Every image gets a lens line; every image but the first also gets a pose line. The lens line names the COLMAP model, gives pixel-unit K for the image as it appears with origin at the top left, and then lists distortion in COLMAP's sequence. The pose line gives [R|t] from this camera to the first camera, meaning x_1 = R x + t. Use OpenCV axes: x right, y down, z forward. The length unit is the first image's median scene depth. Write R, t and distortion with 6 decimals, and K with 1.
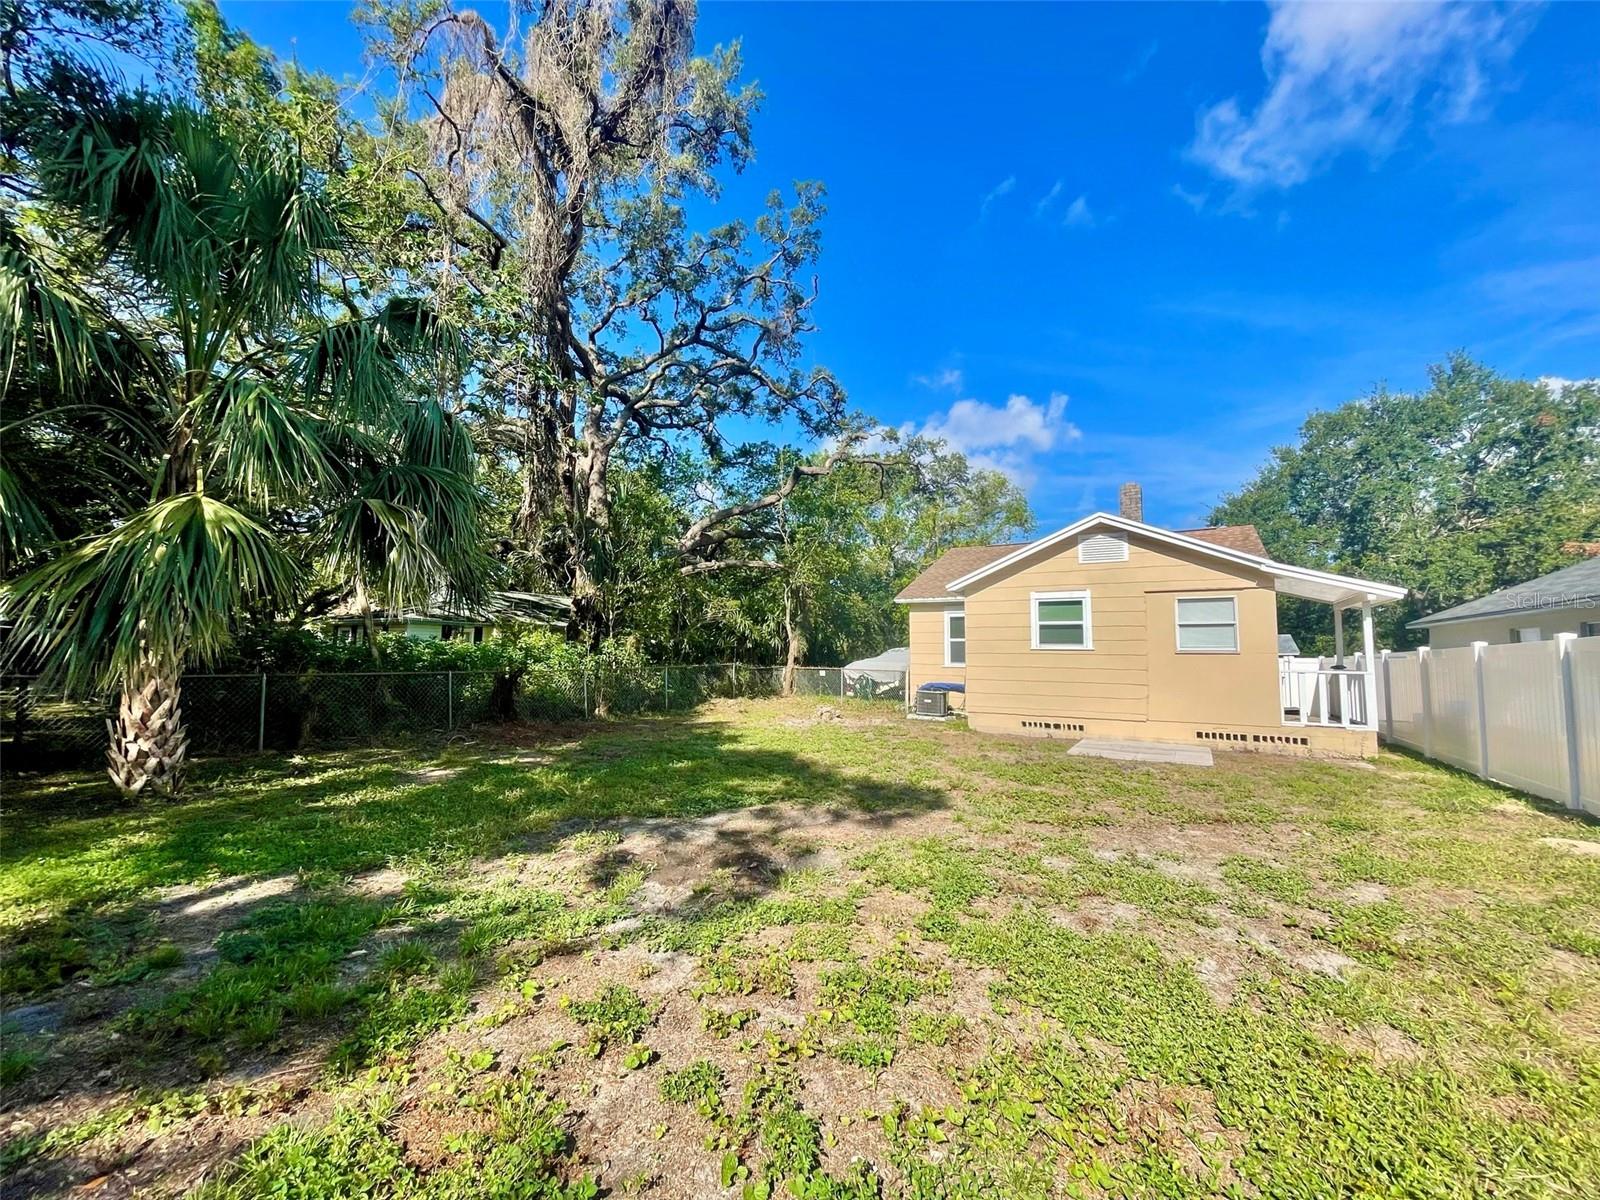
lens RADIAL K [[648.4, 0, 793.7], [0, 648.4, 597.6], [0, 0, 1]] dist [-0.001743, -0.000809]
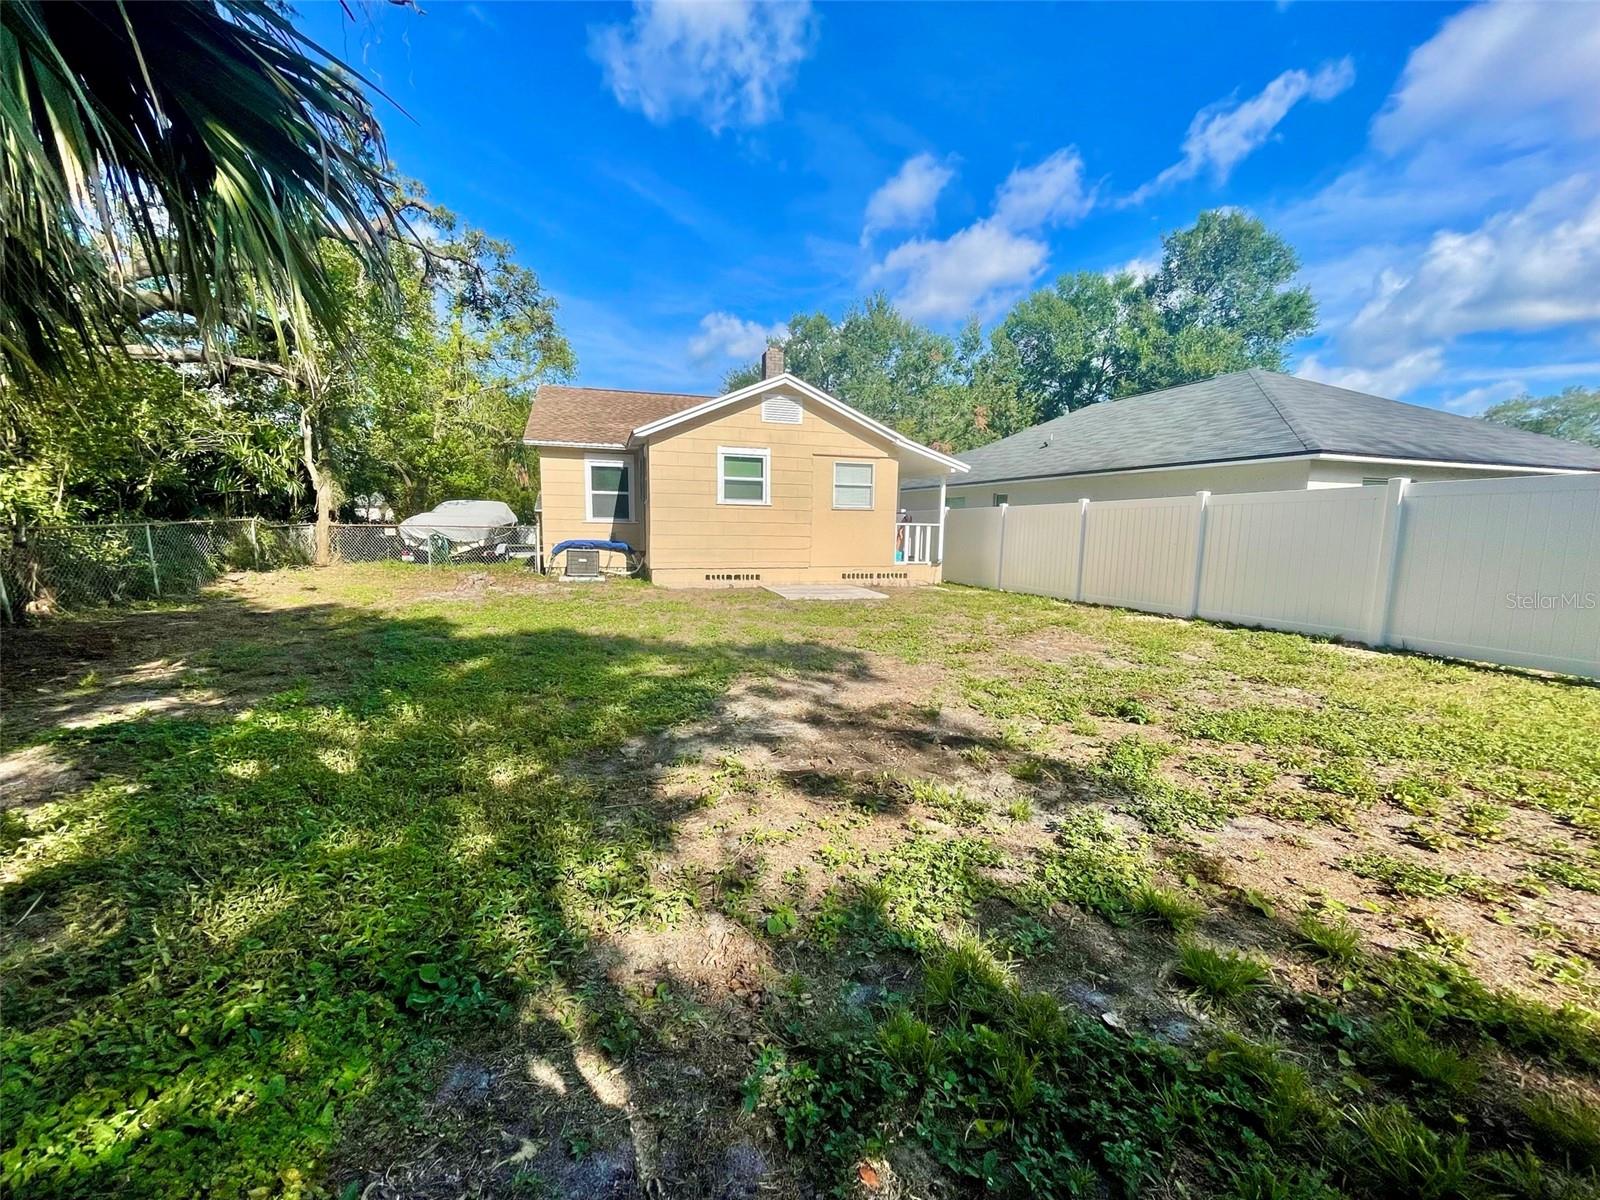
lens RADIAL K [[648.4, 0, 793.7], [0, 648.4, 597.6], [0, 0, 1]] dist [-0.001743, -0.000809]
pose [[0.673161, -0.085424, 0.734545, -0.318593], [-0.074470, 0.980425, 0.182265, 0.031260], [-0.735737, -0.177395, 0.653623, 0.235440]]
